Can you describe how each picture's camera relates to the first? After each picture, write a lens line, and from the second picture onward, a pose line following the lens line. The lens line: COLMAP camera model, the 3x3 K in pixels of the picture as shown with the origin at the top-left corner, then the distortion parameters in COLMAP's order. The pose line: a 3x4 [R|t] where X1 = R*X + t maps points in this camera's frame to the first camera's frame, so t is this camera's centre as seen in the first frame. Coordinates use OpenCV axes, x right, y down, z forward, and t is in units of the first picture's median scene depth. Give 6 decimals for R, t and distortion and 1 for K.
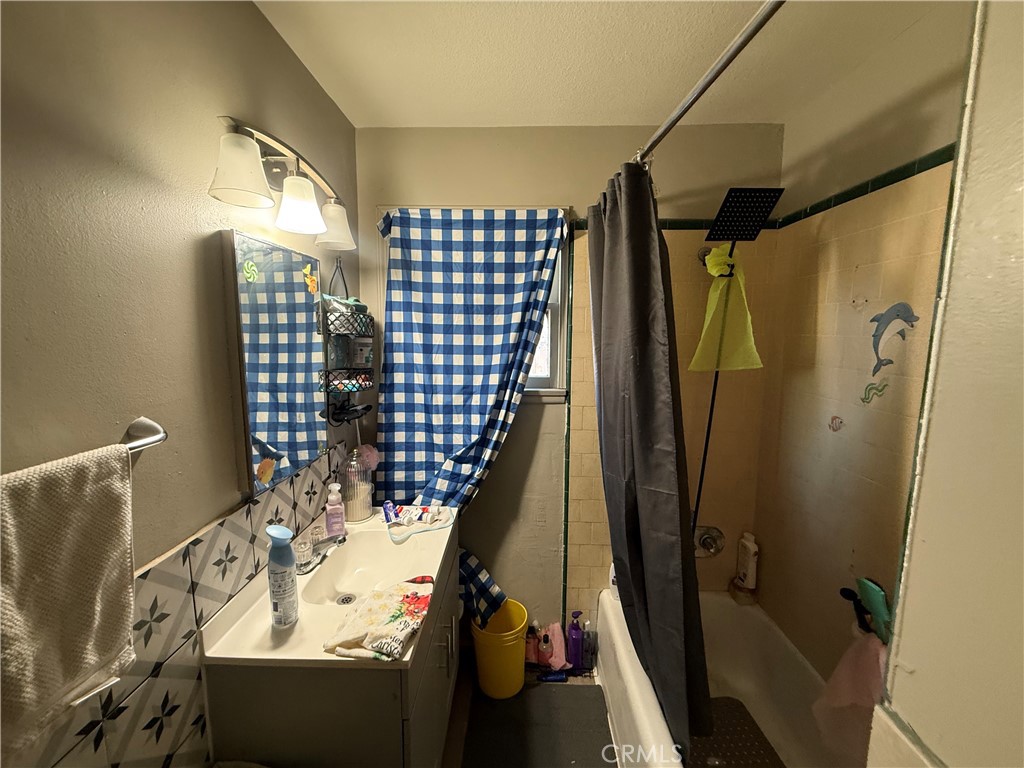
lens RADIAL K [[408.5, 0, 510.9], [0, 408.5, 383.1], [0, 0, 1]] dist [-0.002175, 0.000436]
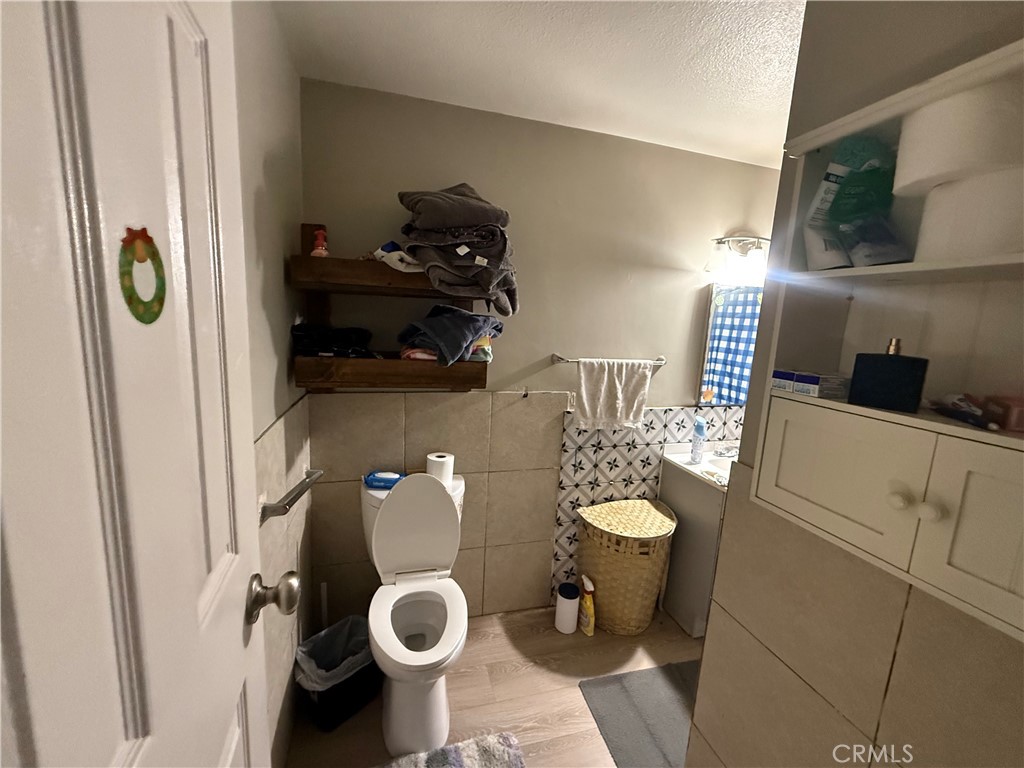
lens RADIAL K [[408.5, 0, 509.3], [0, 408.5, 383.0], [0, 0, 1]] dist [-0.002175, 0.000436]
pose [[0.295142, 0.160975, -0.941795, 0.973433], [-0.167248, 0.979190, 0.114954, 0.077328], [0.940702, 0.123585, 0.315923, -0.574197]]
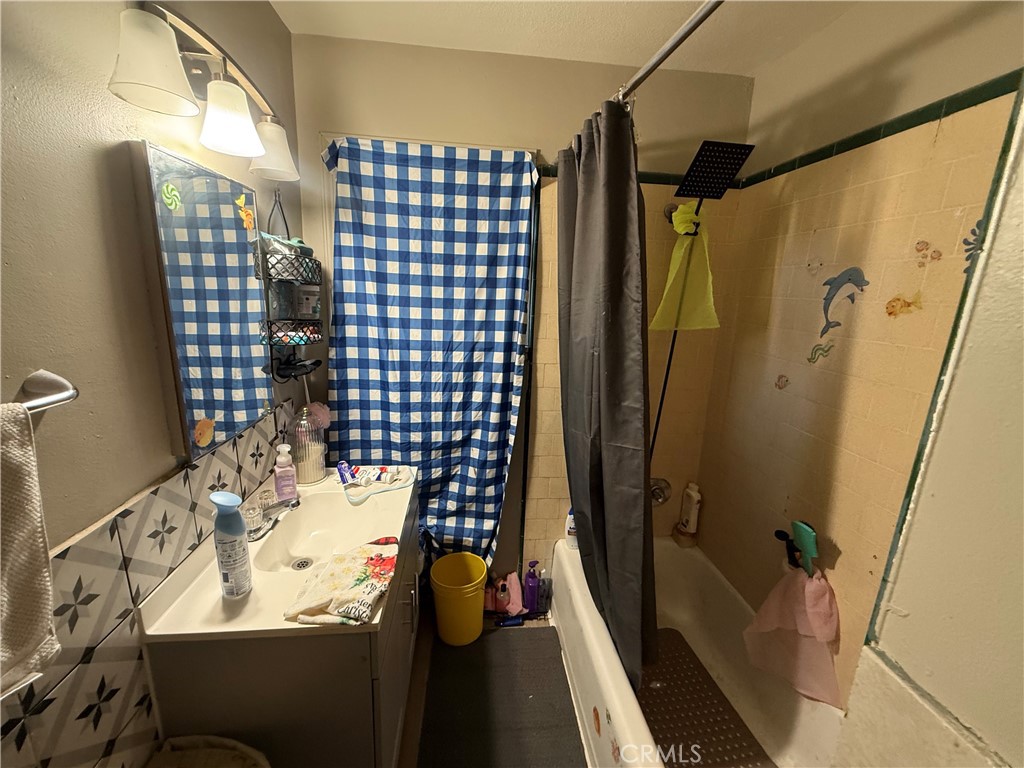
lens RADIAL K [[408.5, 0, 511.2], [0, 408.5, 382.3], [0, 0, 1]] dist [-0.002175, 0.000436]
pose [[0.991721, 0.003813, 0.128355, -0.048900], [-0.016737, 0.994870, 0.099770, 0.006920], [-0.127316, -0.101092, 0.986697, 0.046784]]
